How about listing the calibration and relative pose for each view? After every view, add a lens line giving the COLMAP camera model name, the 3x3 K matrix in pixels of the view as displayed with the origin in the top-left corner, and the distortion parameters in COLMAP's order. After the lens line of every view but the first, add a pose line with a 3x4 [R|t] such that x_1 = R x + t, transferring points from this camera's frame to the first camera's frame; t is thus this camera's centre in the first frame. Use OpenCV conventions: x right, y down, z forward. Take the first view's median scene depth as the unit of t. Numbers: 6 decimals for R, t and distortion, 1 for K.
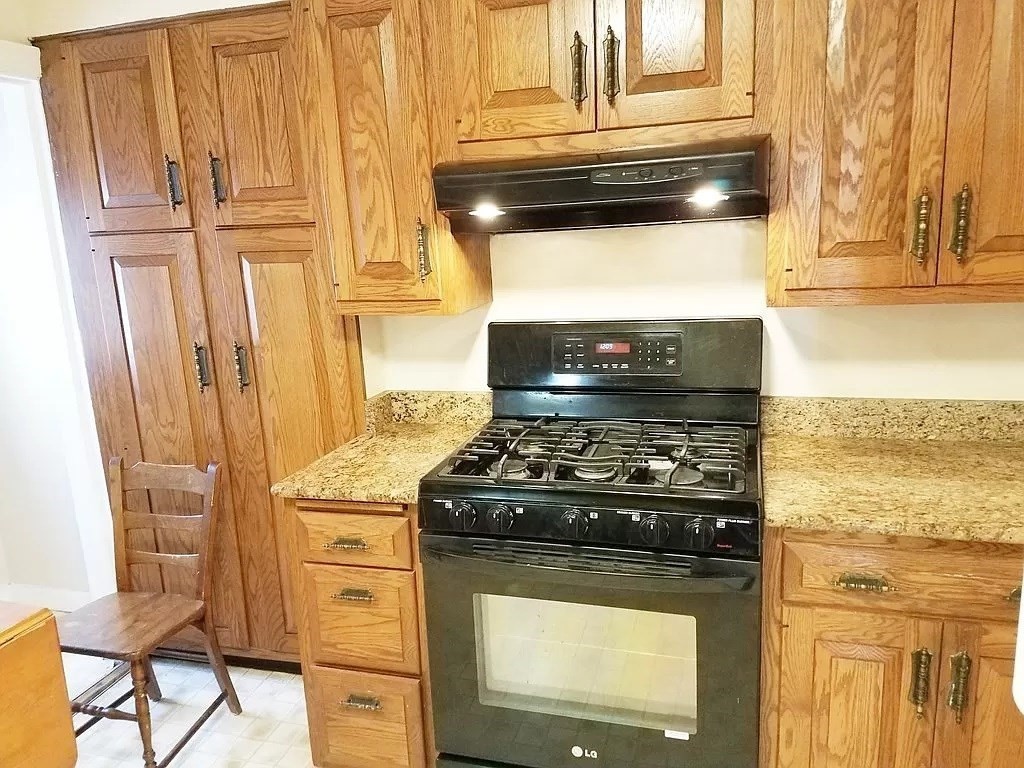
lens RADIAL K [[774.3, 0, 511.8], [0, 774.3, 400.4], [0, 0, 1]] dist [0.167656, -0.236027]
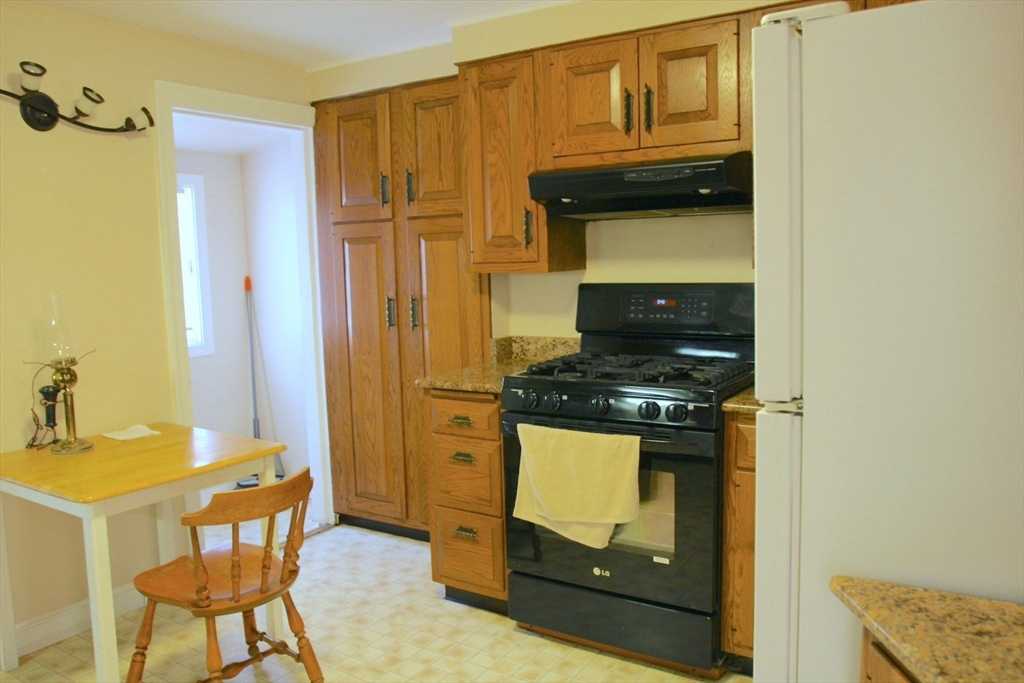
lens RADIAL K [[793.4, 0, 510.1], [0, 793.4, 355.0], [0, 0, 1]] dist [-0.060215, -0.002108]
pose [[0.960672, 0.055468, -0.272088, 0.246196], [-0.080412, 0.993433, -0.081393, 0.151388], [0.265786, 0.100071, 0.958824, -0.368781]]
